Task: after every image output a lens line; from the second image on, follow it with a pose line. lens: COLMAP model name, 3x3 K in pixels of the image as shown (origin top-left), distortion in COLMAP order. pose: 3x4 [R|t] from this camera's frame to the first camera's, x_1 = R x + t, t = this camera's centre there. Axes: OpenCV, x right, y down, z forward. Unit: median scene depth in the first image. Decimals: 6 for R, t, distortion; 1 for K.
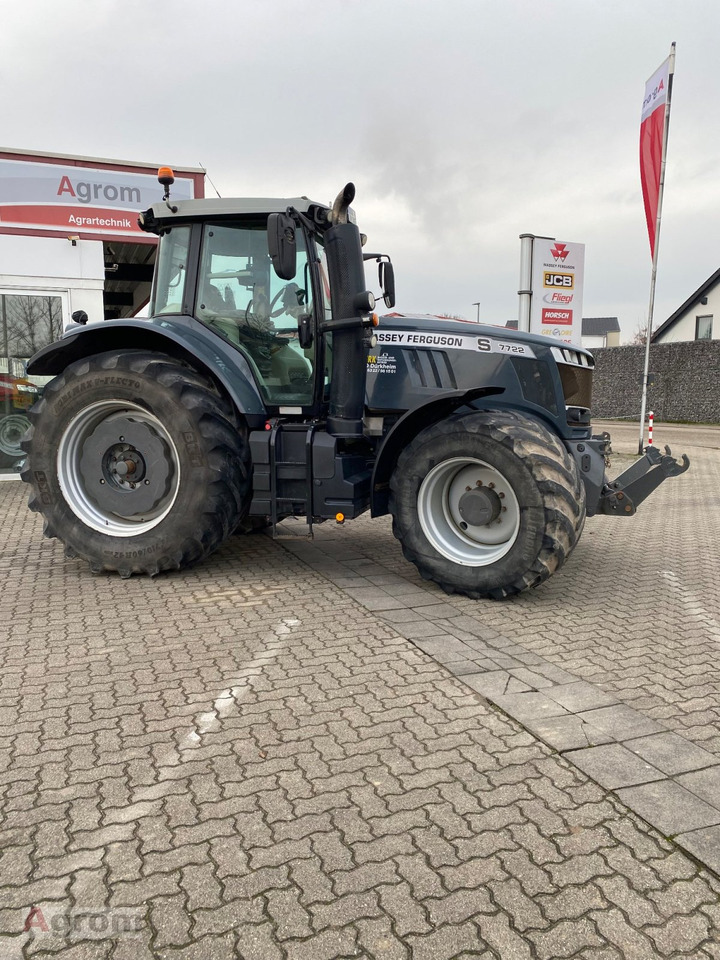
lens RADIAL K [[699.6, 0, 360.0], [0, 699.6, 480.0], [0, 0, 1]] dist [-0.005825, -0.007296]
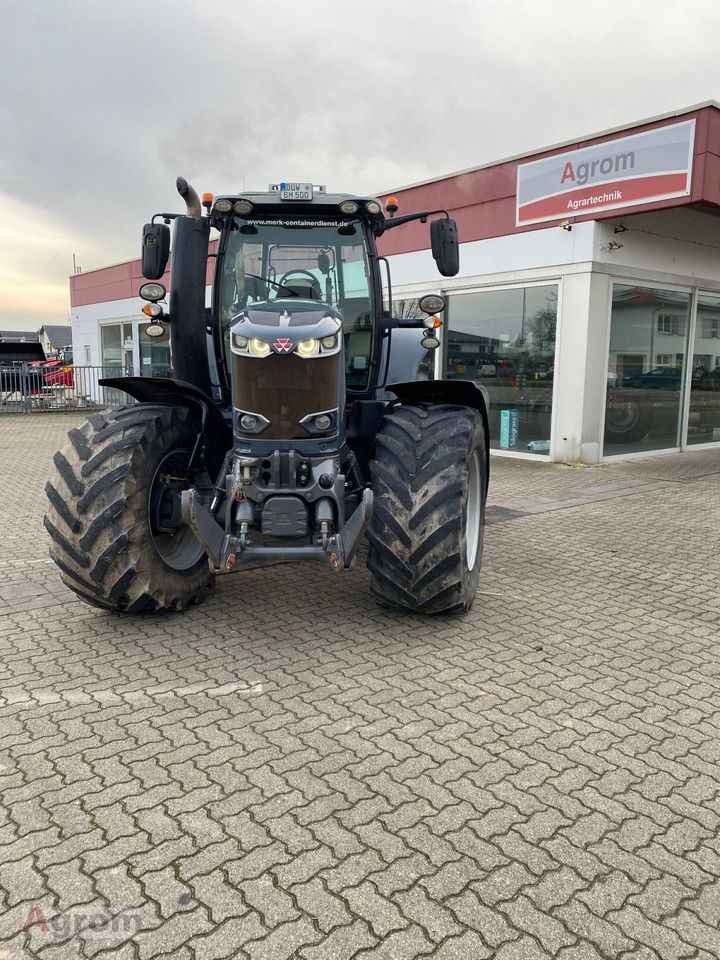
lens RADIAL K [[699.6, 0, 360.0], [0, 699.6, 480.0], [0, 0, 1]] dist [-0.005825, -0.007296]
pose [[0.334850, 0.147262, -0.930693, 0.477958], [-0.121922, 0.986180, 0.112176, -0.060235], [0.934350, 0.075909, 0.348177, 0.401958]]
